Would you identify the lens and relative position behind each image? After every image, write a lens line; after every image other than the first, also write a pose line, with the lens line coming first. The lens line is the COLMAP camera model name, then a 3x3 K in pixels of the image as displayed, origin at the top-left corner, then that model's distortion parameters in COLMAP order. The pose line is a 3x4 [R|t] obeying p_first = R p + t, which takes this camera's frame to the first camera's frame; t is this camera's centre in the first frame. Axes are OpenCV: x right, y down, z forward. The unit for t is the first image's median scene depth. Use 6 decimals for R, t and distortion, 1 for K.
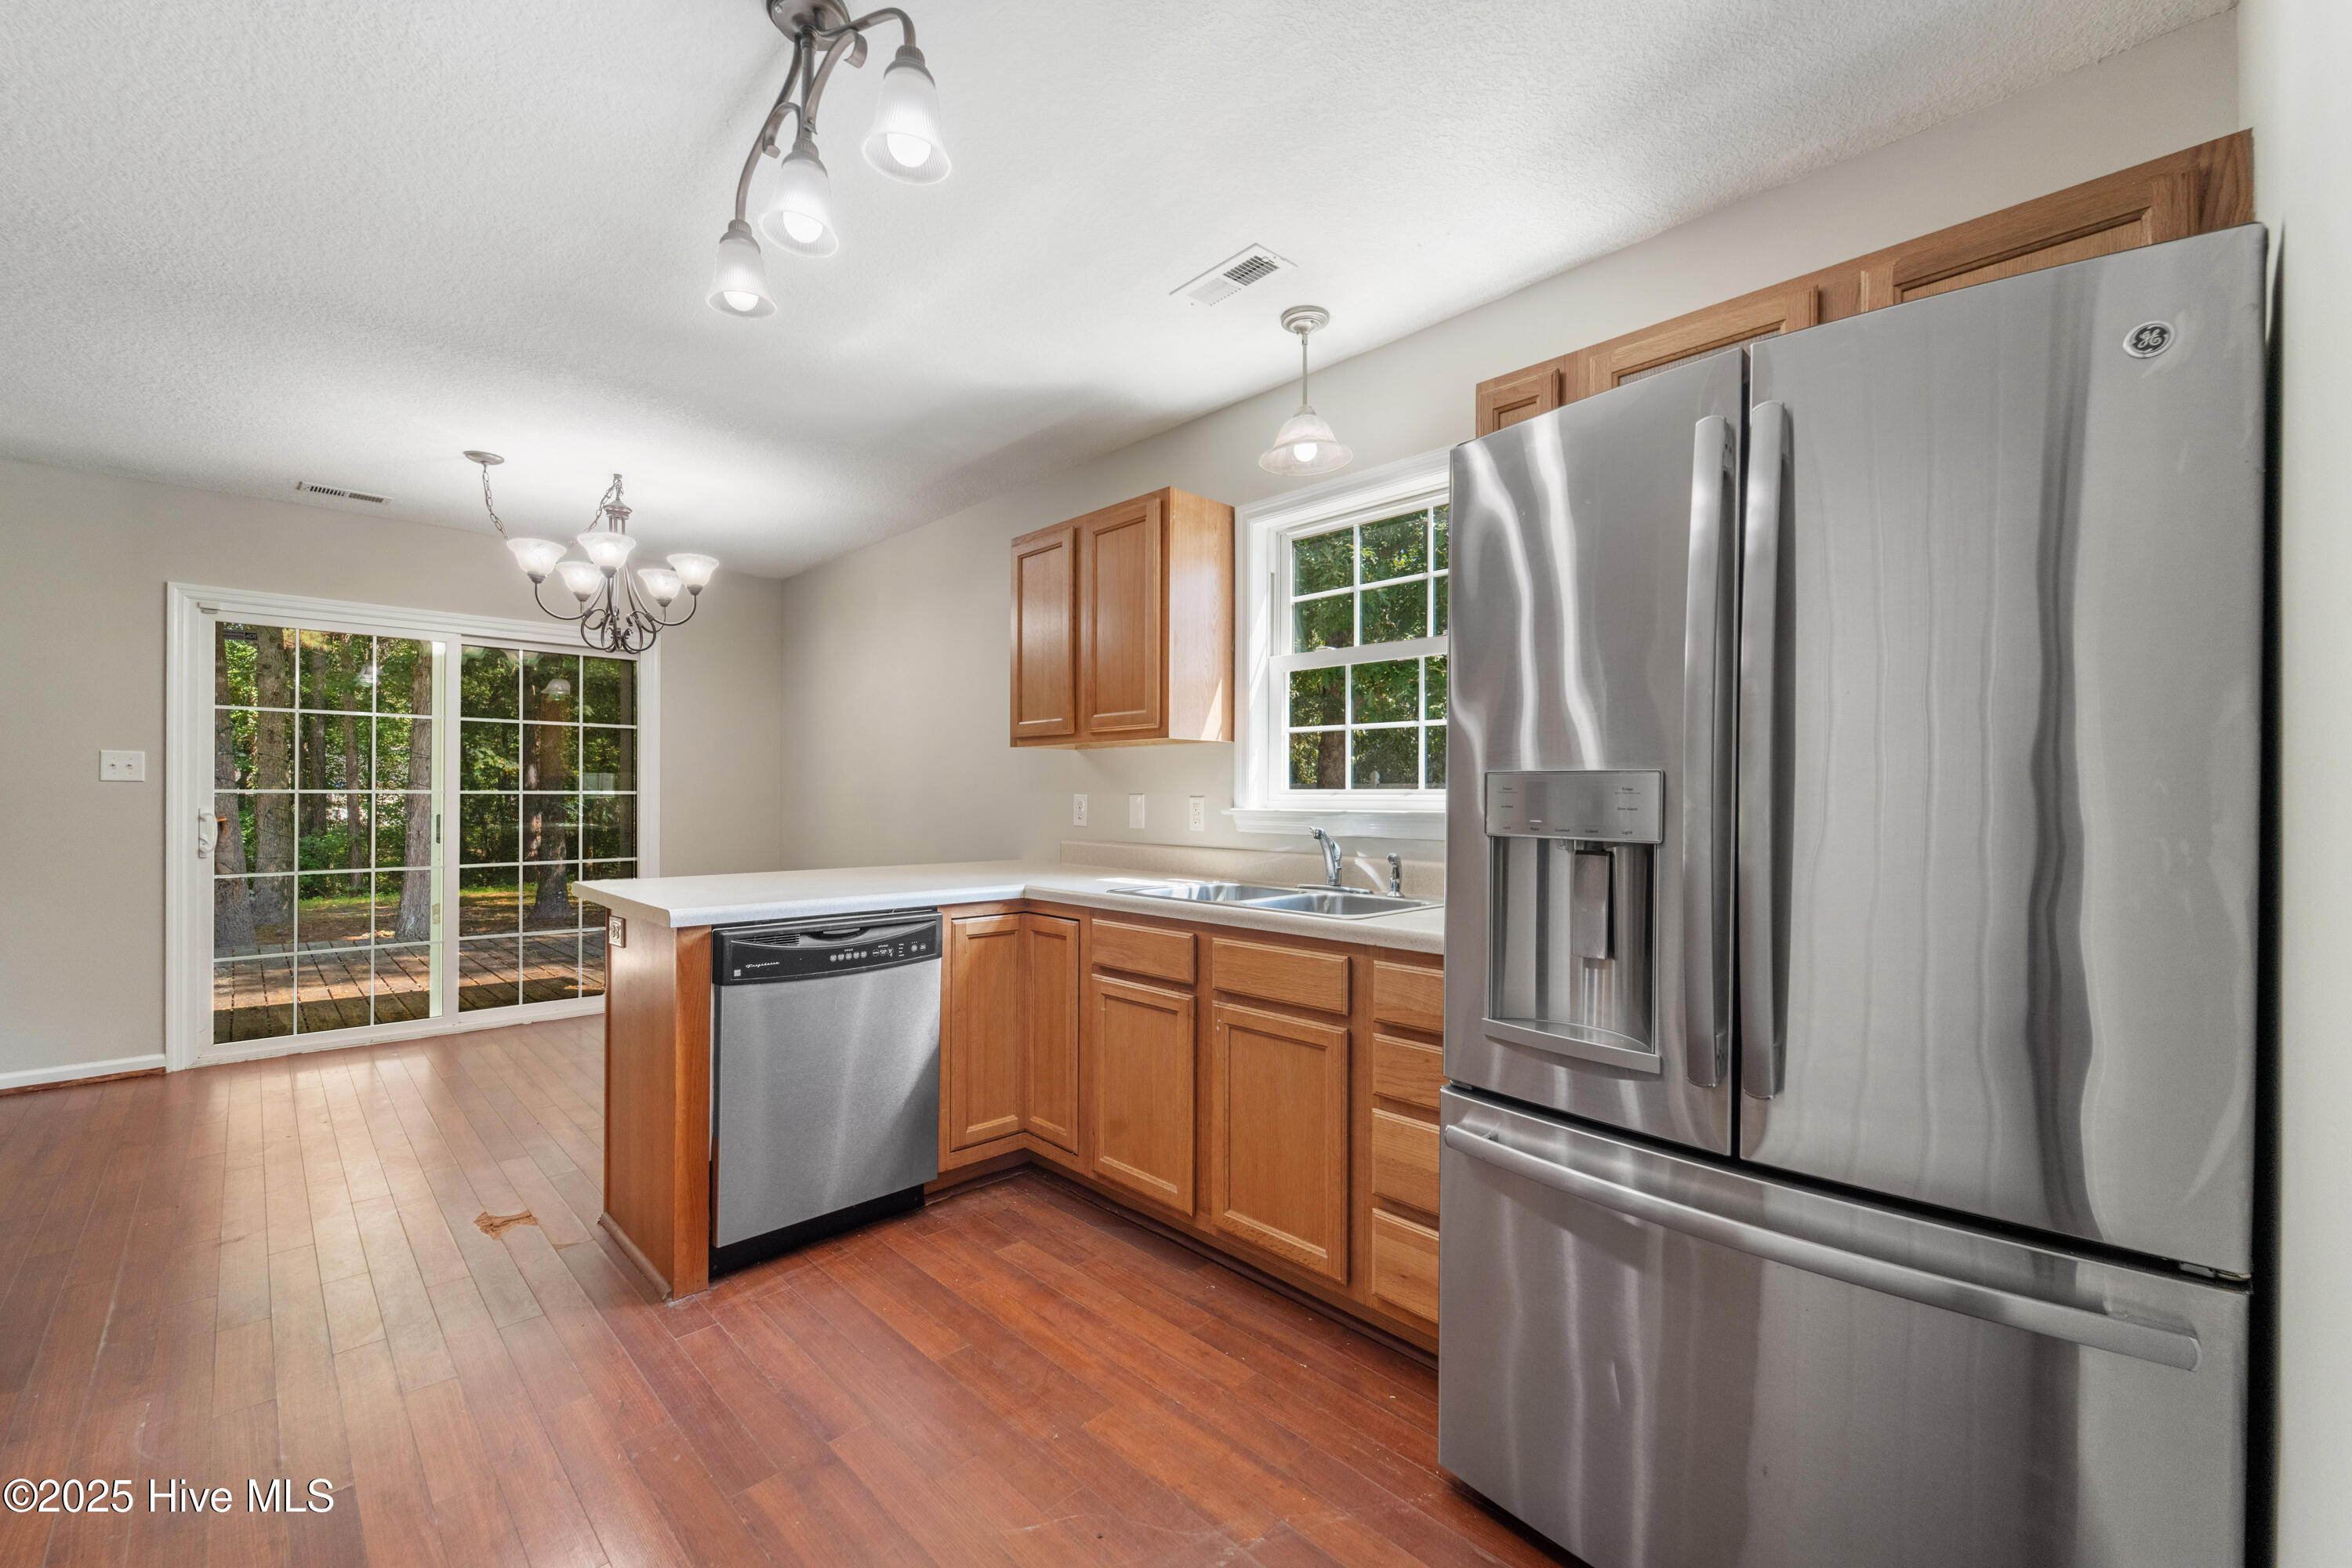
lens RADIAL K [[951.8, 0, 1178.2], [0, 951.8, 797.6], [0, 0, 1]] dist [-0.000479, -0.001435]
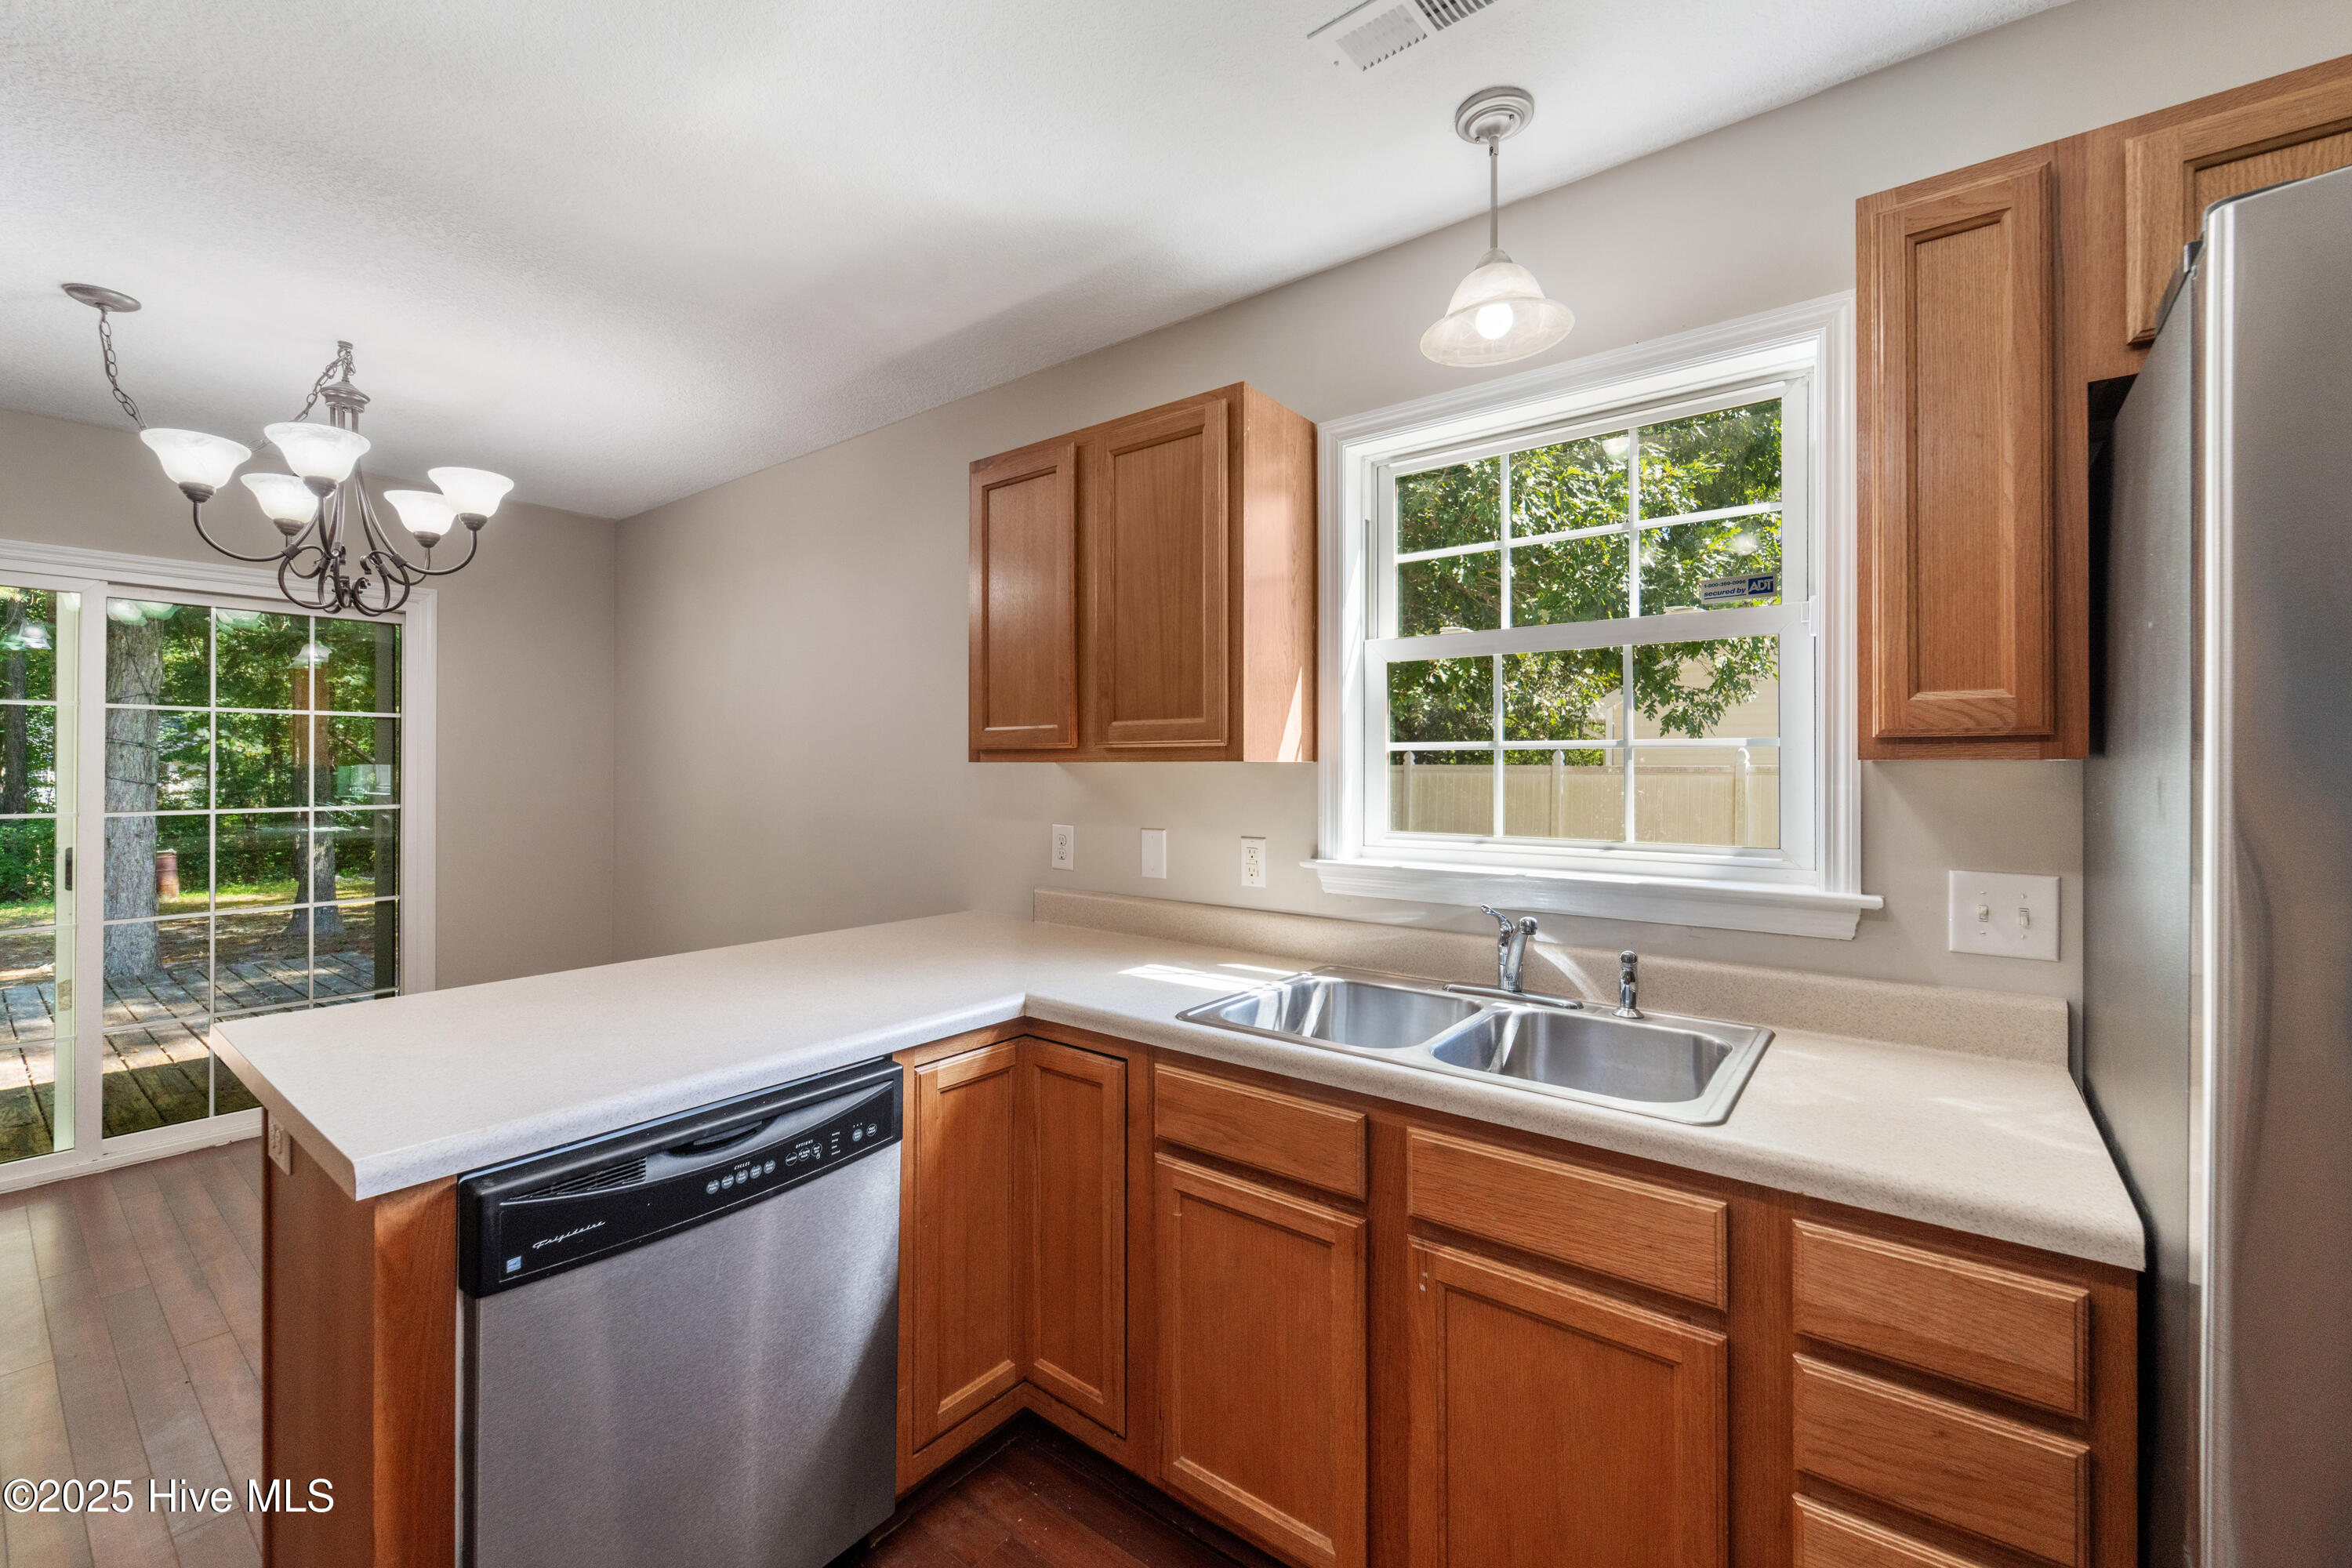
lens RADIAL K [[951.8, 0, 1190.6], [0, 951.8, 768.2], [0, 0, 1]] dist [-0.000479, -0.001435]
pose [[0.989424, -0.002087, 0.145034, -0.144127], [0.002384, 0.999995, -0.001874, -0.057935], [-0.145029, 0.002200, 0.989425, 0.356271]]
